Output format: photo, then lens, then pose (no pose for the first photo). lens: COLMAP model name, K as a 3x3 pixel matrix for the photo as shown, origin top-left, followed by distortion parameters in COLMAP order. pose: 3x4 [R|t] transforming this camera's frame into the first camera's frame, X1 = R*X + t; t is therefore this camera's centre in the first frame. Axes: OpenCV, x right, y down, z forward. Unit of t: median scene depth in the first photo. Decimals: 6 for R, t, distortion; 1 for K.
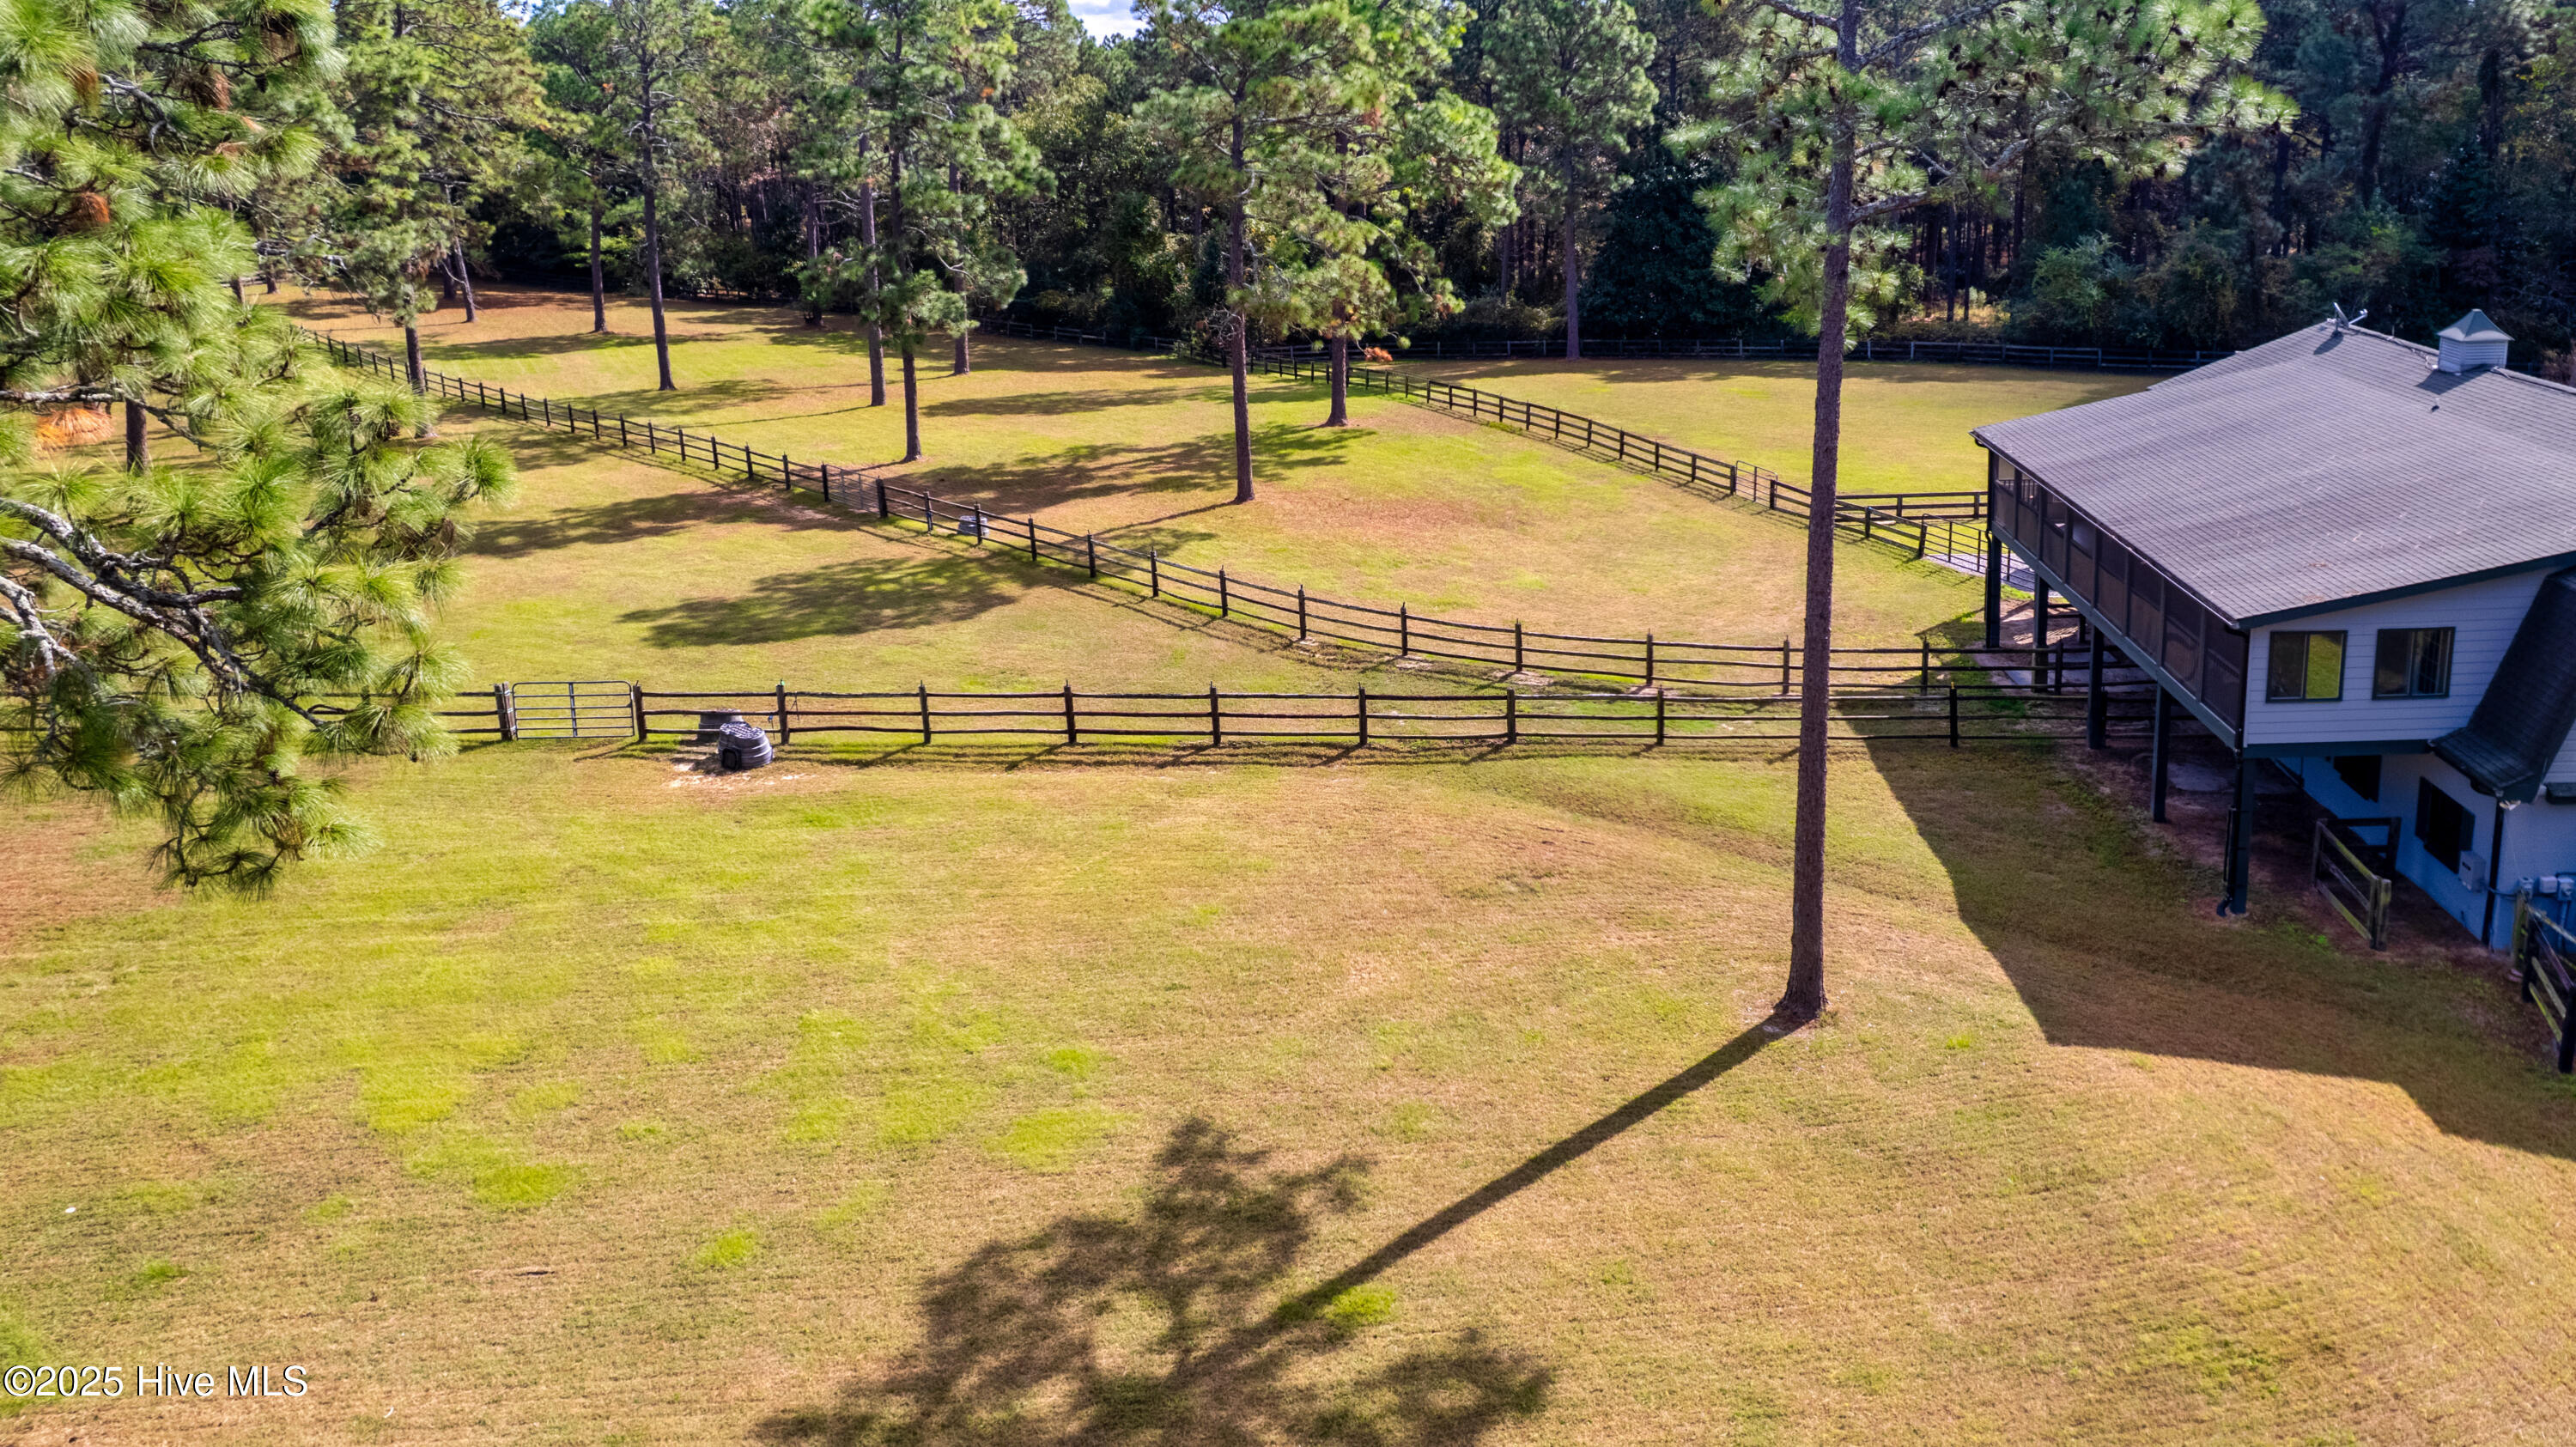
lens RADIAL K [[1667.2, 0, 1286.2], [0, 1667.2, 870.2], [0, 0, 1]] dist [-0.022704, 0.000296]
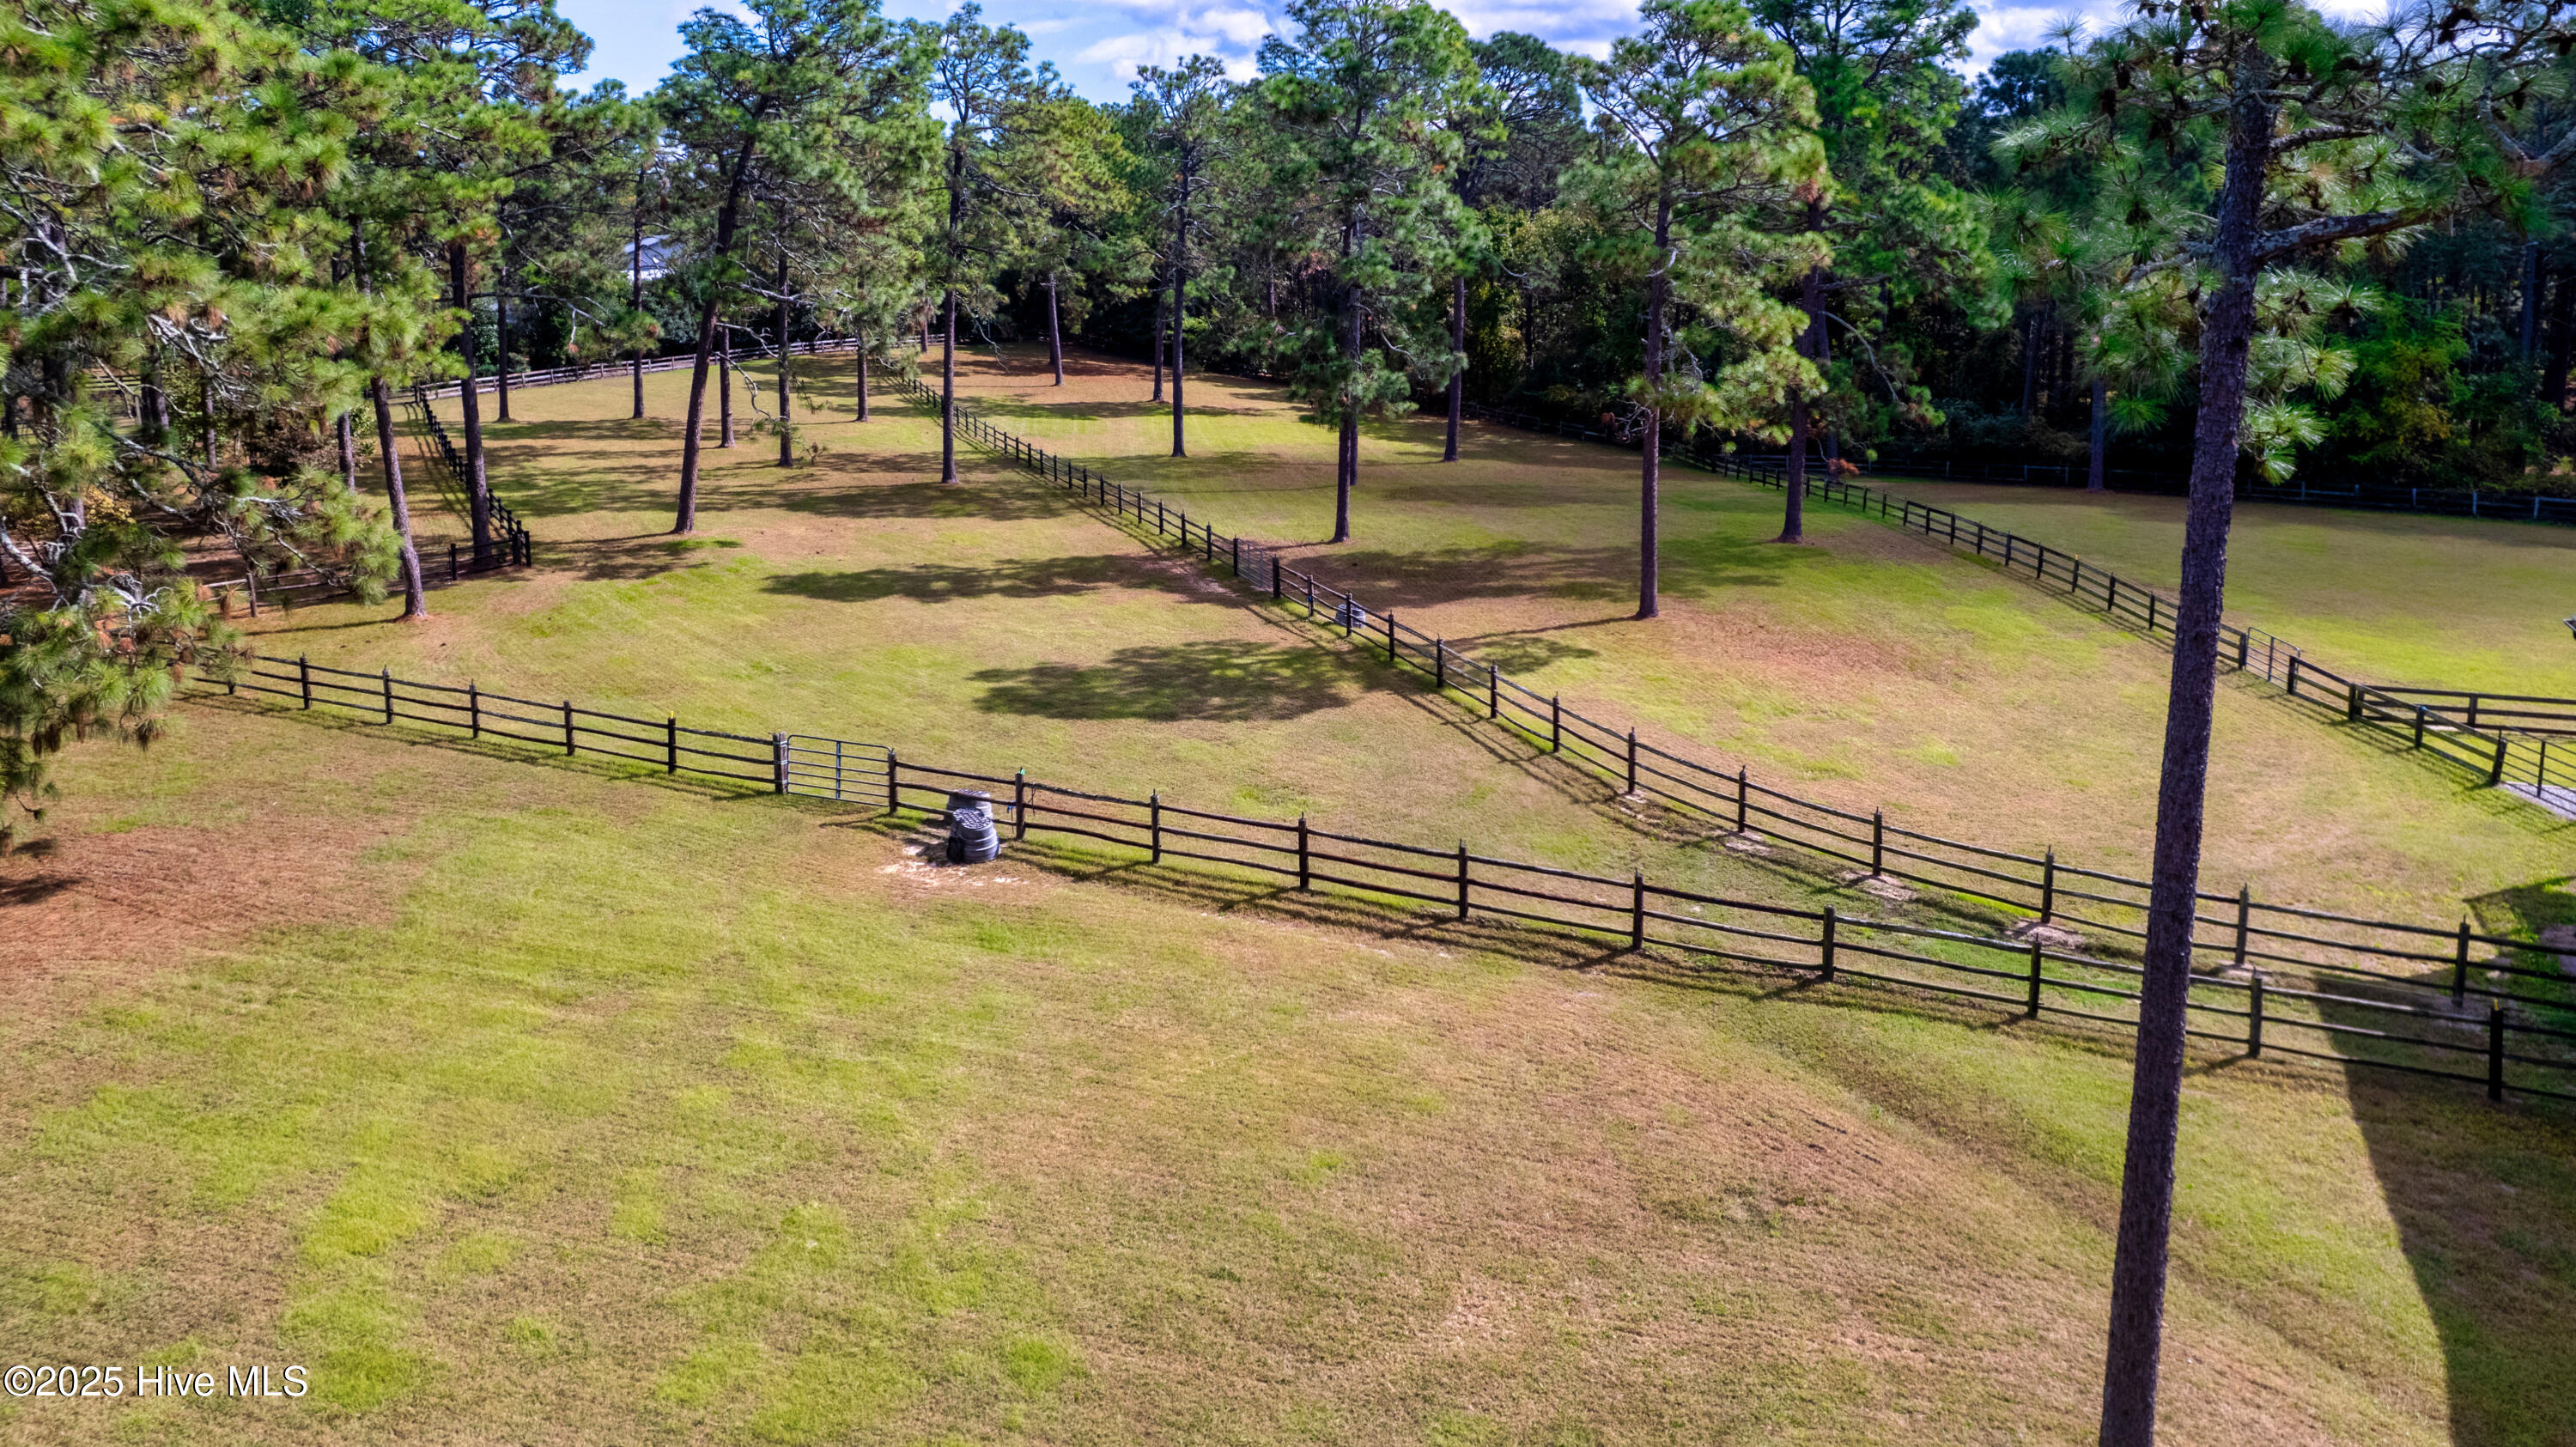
lens RADIAL K [[1735.9, 0, 1288.0], [0, 1735.9, 723.5], [0, 0, 1]] dist [-0.058573, 0.032514]
pose [[0.953071, 0.109317, -0.282321, 0.082081], [-0.148600, 0.981387, -0.121649, -0.043652], [0.263767, 0.157893, 0.951576, 0.149053]]
